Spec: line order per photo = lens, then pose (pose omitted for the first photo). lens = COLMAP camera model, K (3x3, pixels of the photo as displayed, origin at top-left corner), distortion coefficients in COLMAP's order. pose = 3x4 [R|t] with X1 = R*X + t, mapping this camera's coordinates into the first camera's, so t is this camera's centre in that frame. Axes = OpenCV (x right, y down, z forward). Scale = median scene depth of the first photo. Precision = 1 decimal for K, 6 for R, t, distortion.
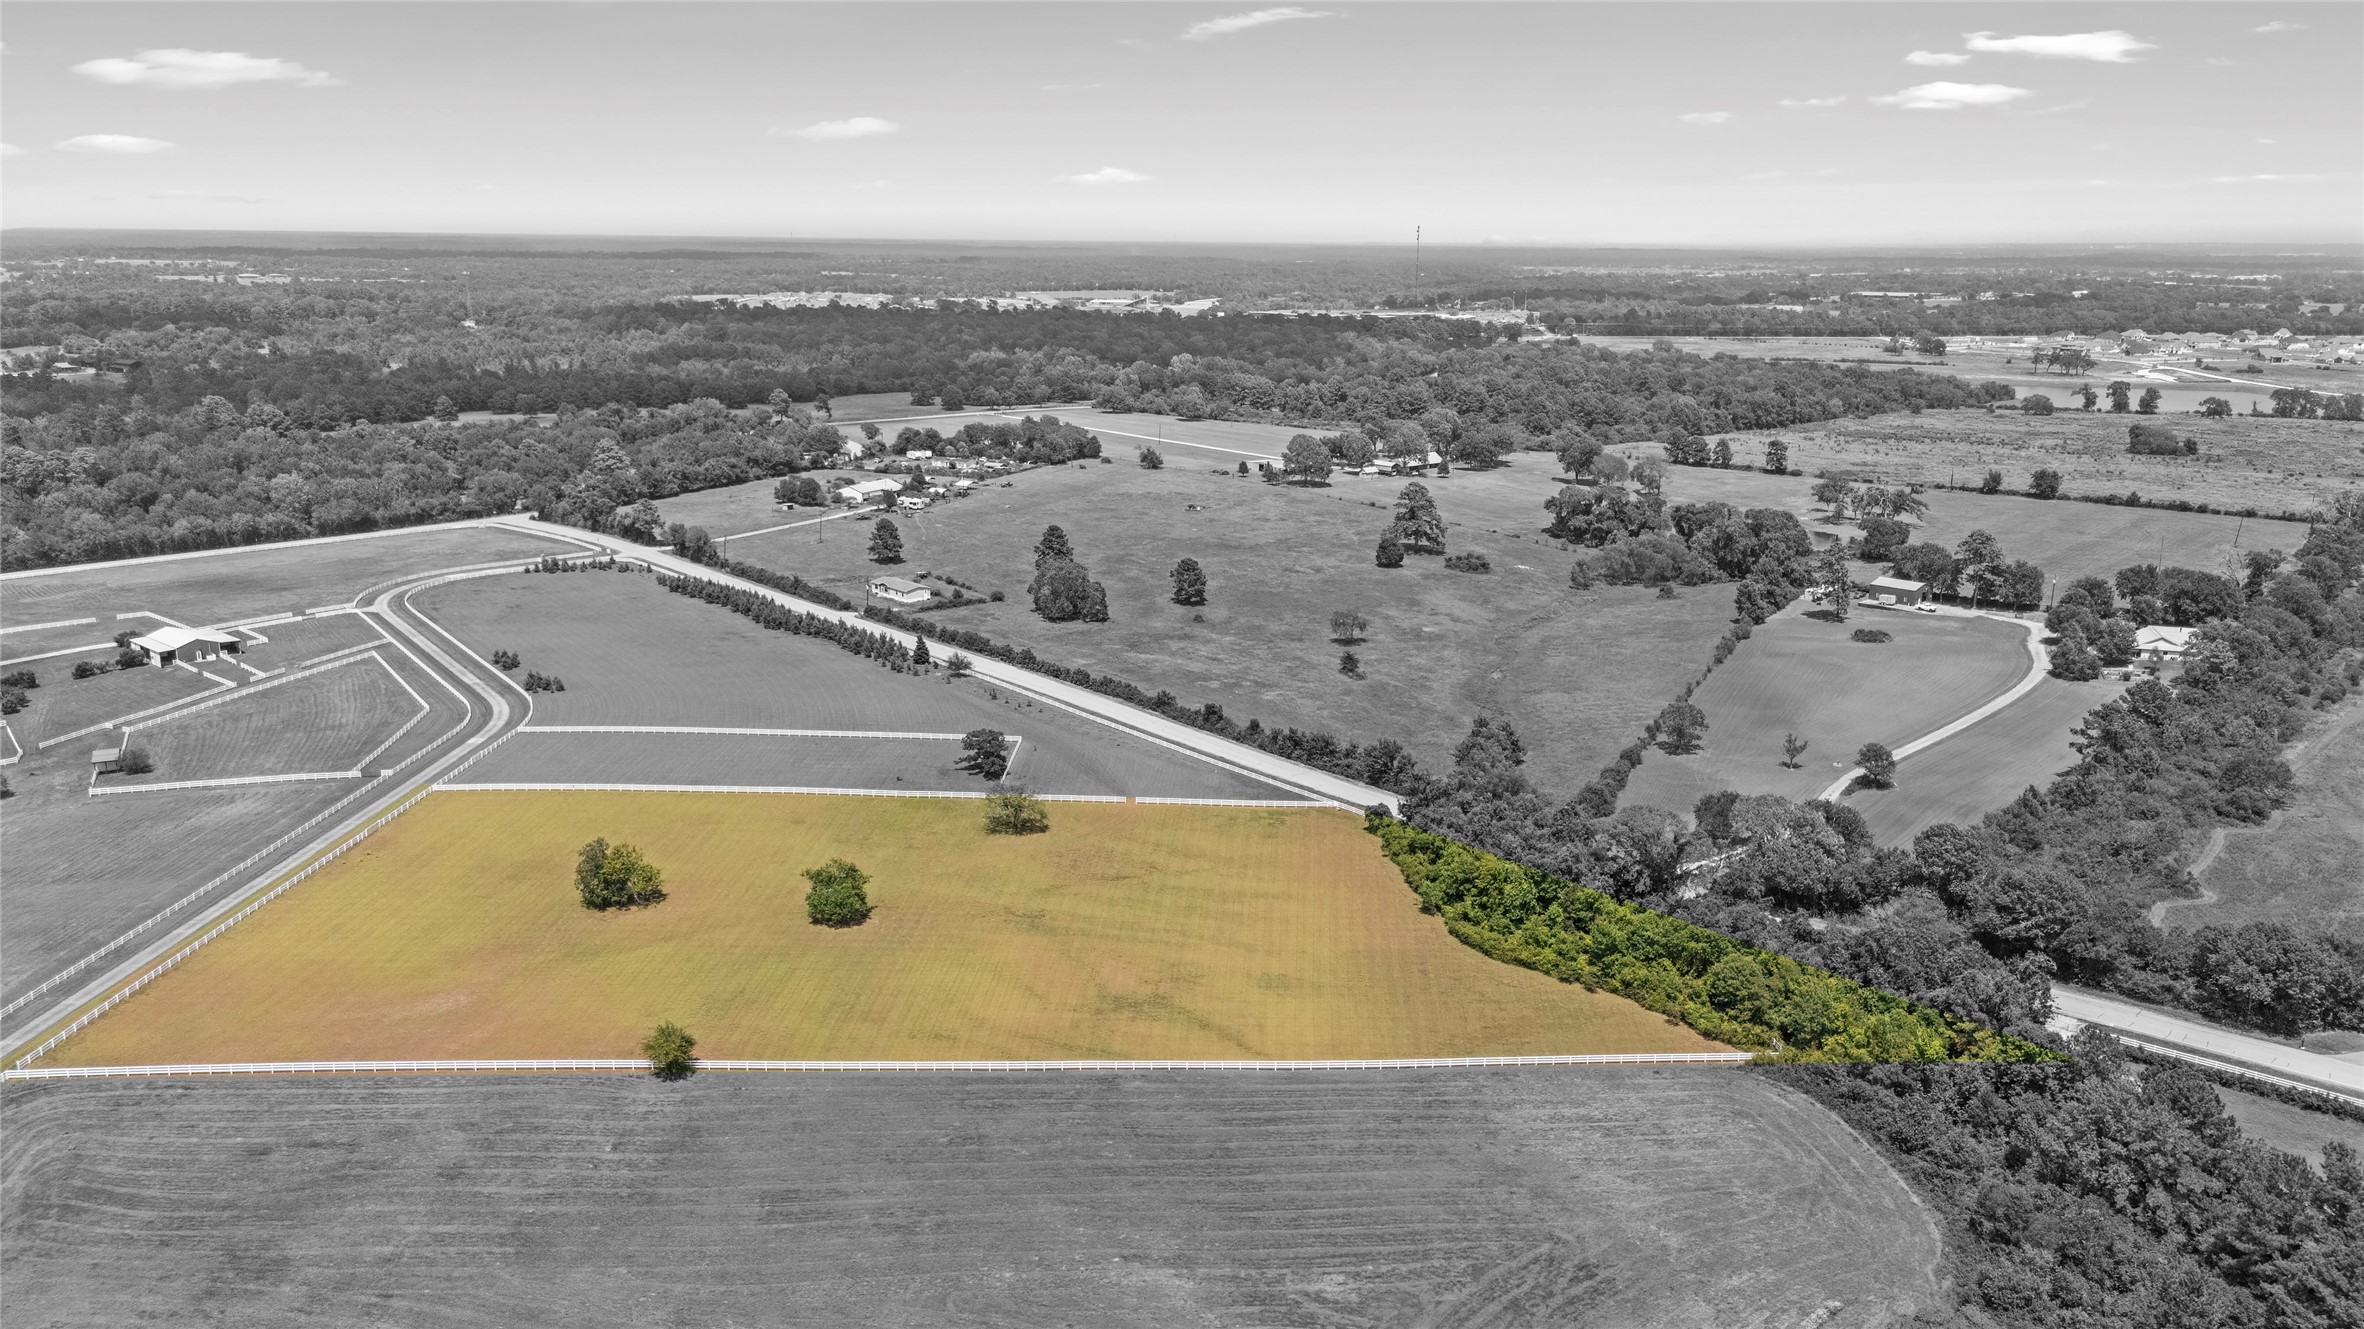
lens RADIAL K [[1754.6, 0, 1182.0], [0, 1754.6, 664.5], [0, 0, 1]] dist [0.080796, -0.101245]
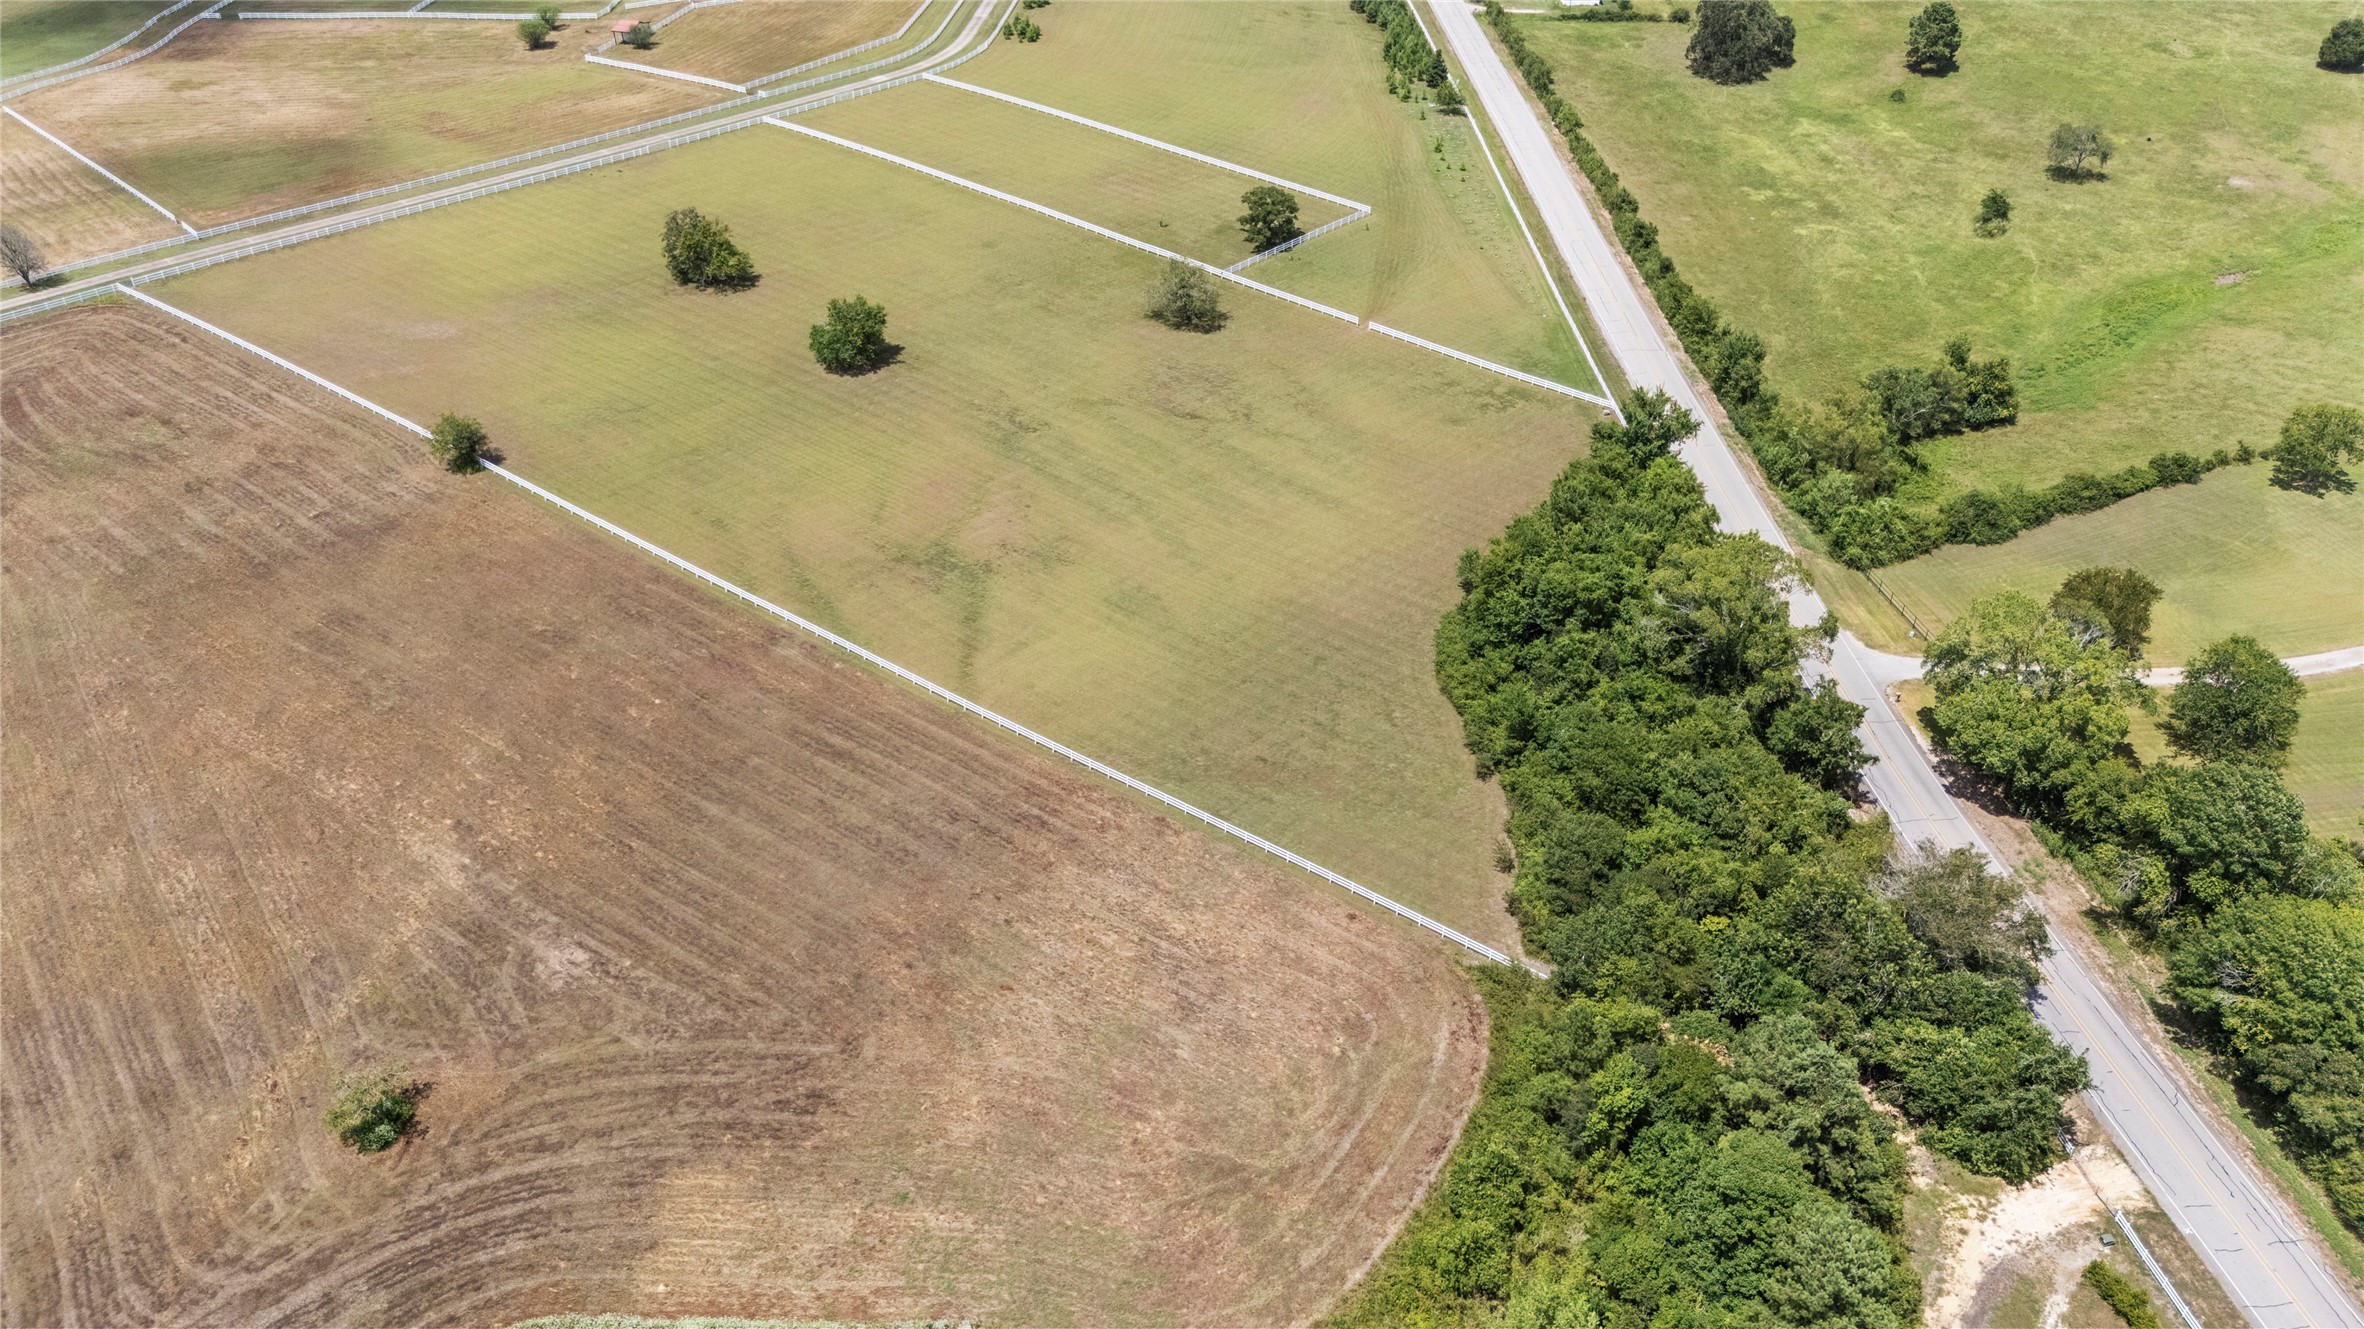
lens RADIAL K [[1715.9, 0, 1185.2], [0, 1715.9, 714.6], [0, 0, 1]] dist [0.060399, -0.052838]
pose [[0.751825, 0.388023, -0.533101, 0.508603], [-0.162906, 0.892756, 0.420057, -0.099038], [0.638921, -0.228964, 0.734408, 0.464327]]
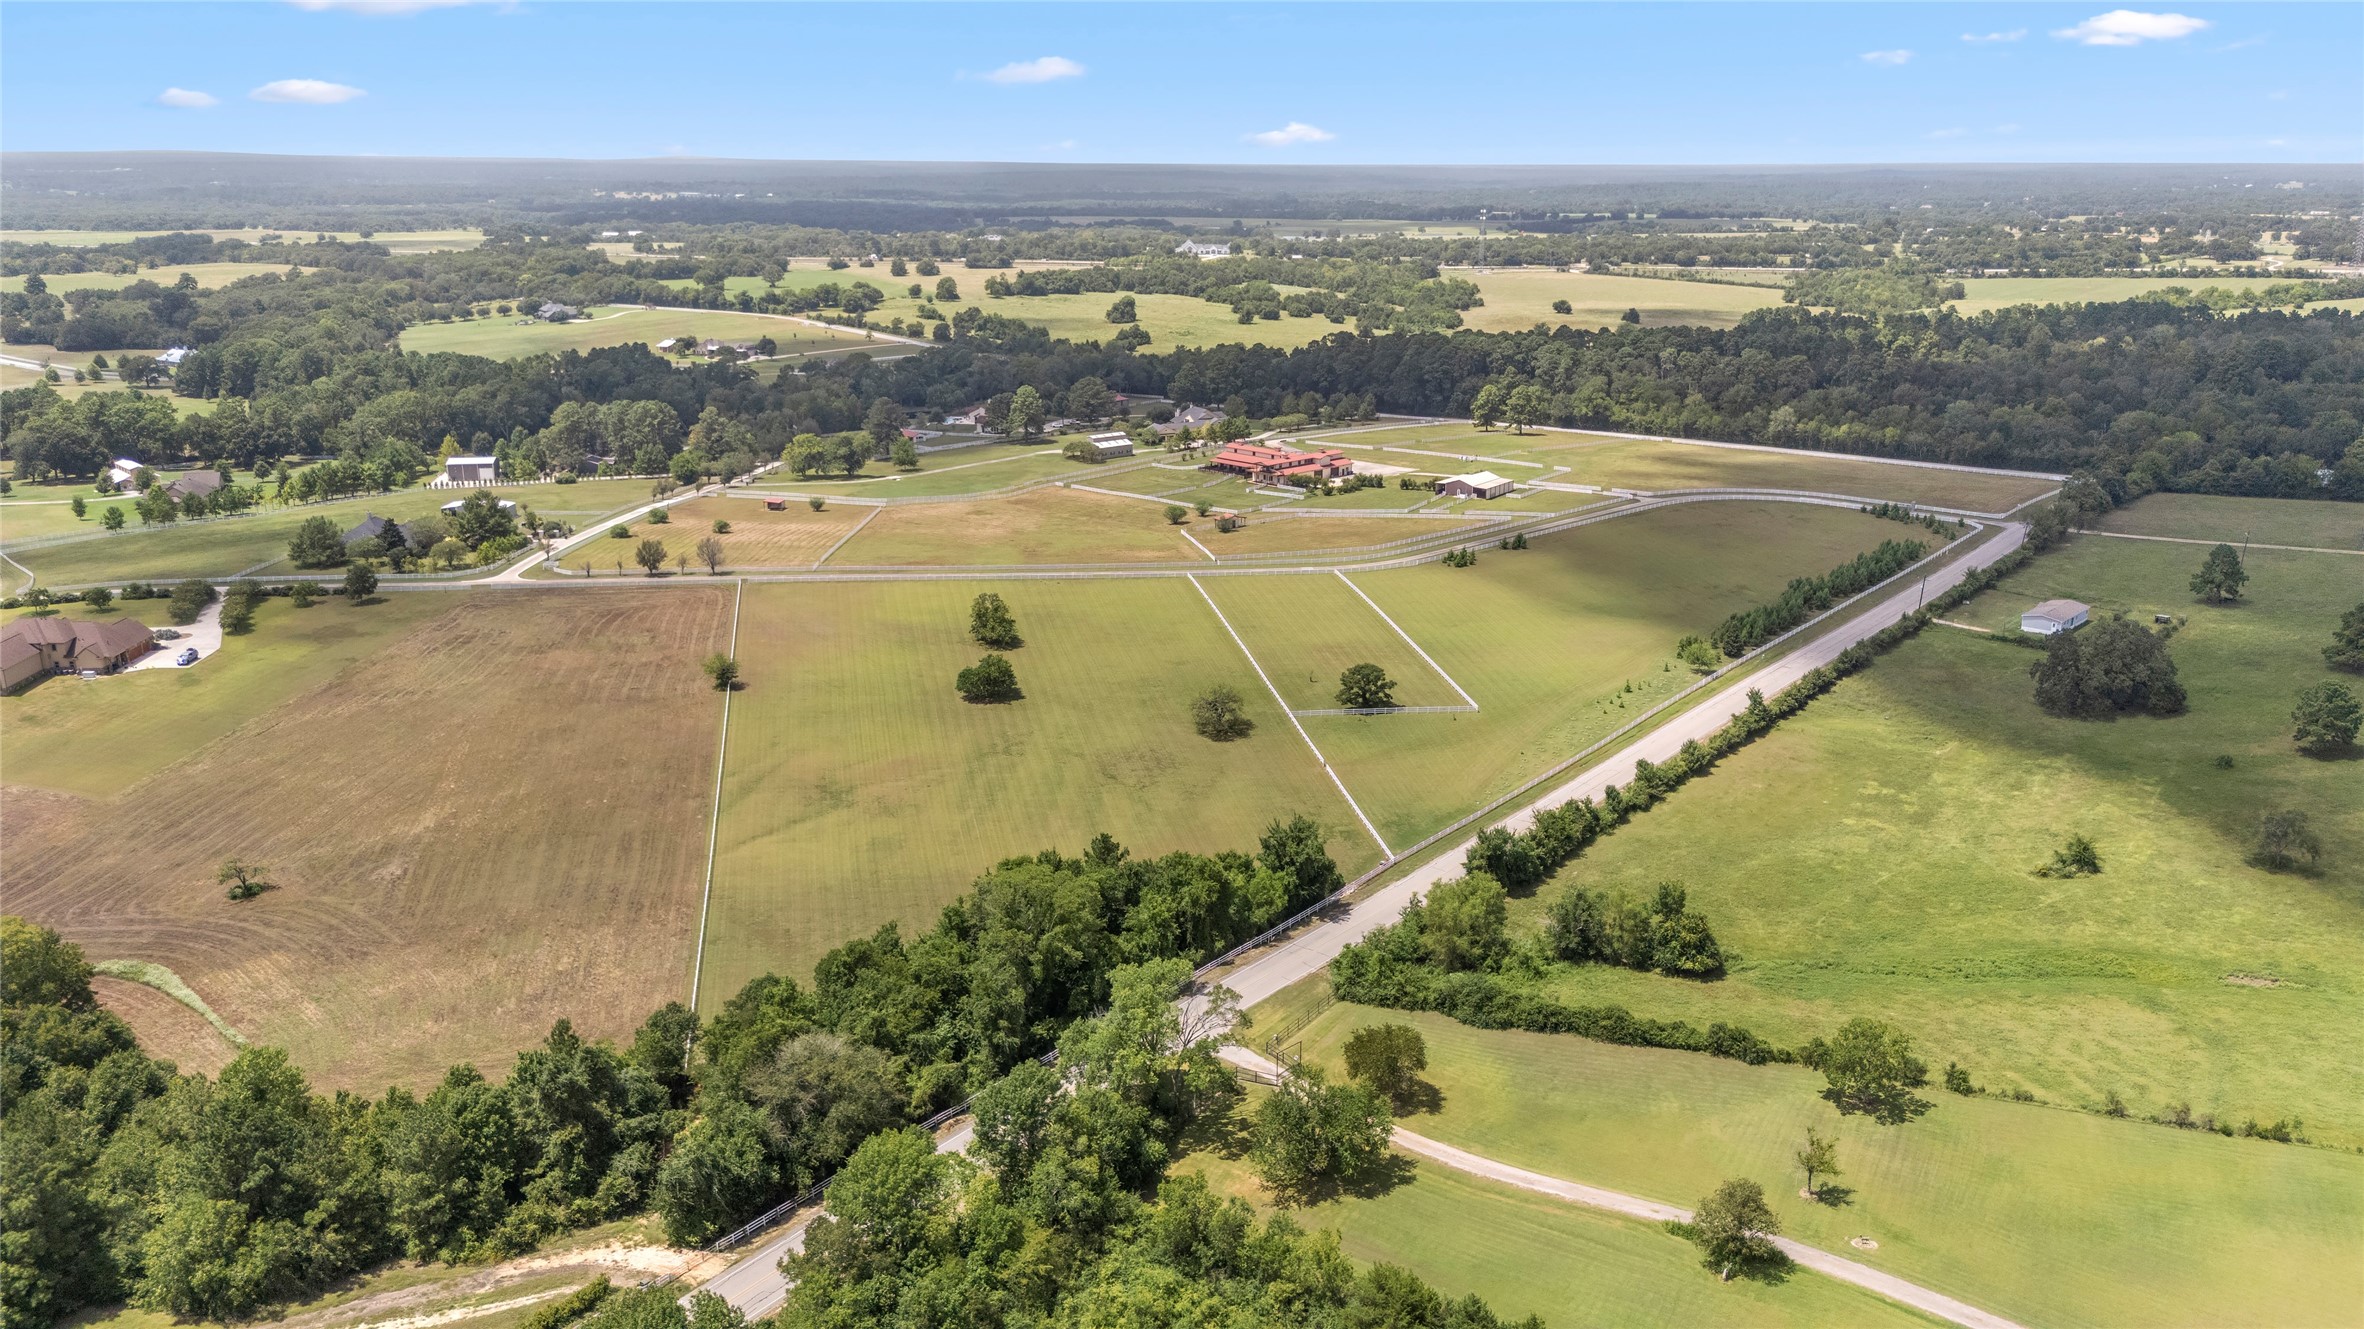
lens RADIAL K [[1754.6, 0, 1182.0], [0, 1754.6, 664.5], [0, 0, 1]] dist [0.080796, -0.101245]
pose [[0.090853, 0.270389, -0.958455, 1.121628], [-0.240677, 0.939867, 0.242332, -0.240659], [0.966344, 0.208661, 0.150466, 1.023293]]
